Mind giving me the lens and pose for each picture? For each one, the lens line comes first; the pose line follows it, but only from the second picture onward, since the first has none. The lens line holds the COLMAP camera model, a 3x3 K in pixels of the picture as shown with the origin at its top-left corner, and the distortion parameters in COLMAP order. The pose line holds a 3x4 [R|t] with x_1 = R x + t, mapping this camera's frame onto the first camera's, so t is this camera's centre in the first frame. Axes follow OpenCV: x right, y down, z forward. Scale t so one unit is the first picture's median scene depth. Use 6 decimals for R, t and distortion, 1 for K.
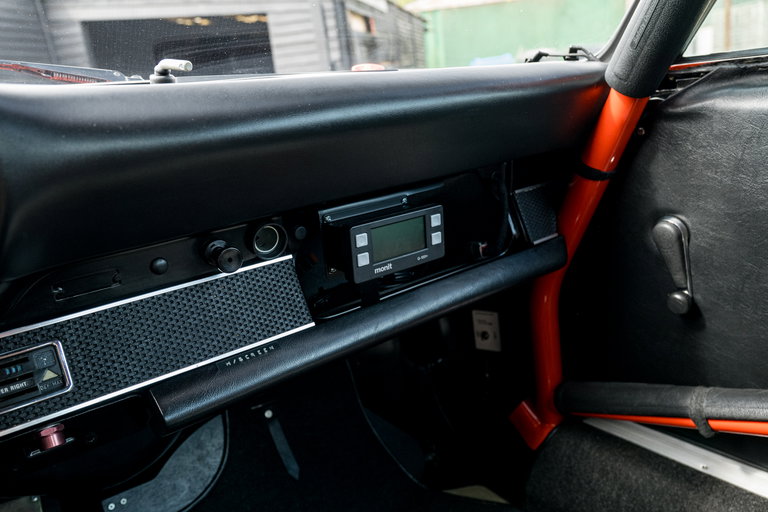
lens RADIAL K [[607.3, 0, 385.0], [0, 607.3, 256.1], [0, 0, 1]] dist [0.004620, -0.004750]
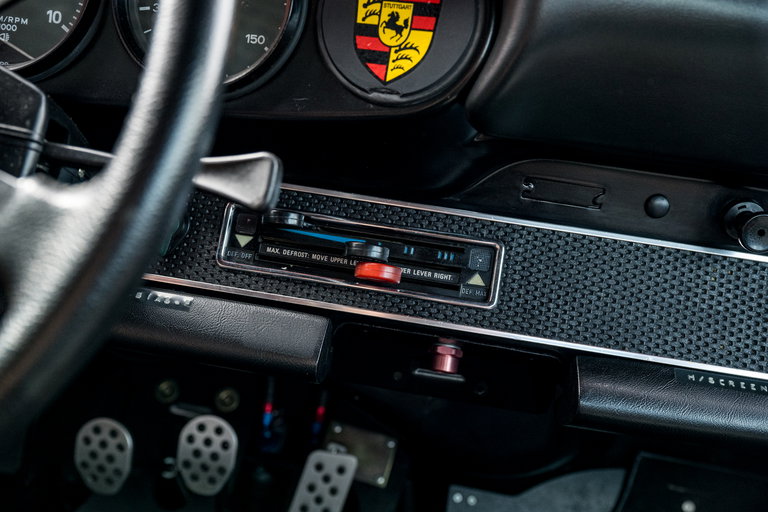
lens RADIAL K [[776.0, 0, 383.7], [0, 776.0, 255.4], [0, 0, 1]] dist [0.020514, 0.000000]
pose [[0.731983, 0.350479, -0.584264, -0.053017], [-0.387663, 0.919445, 0.065867, 0.132764], [0.560284, 0.178284, 0.808886, 0.092406]]
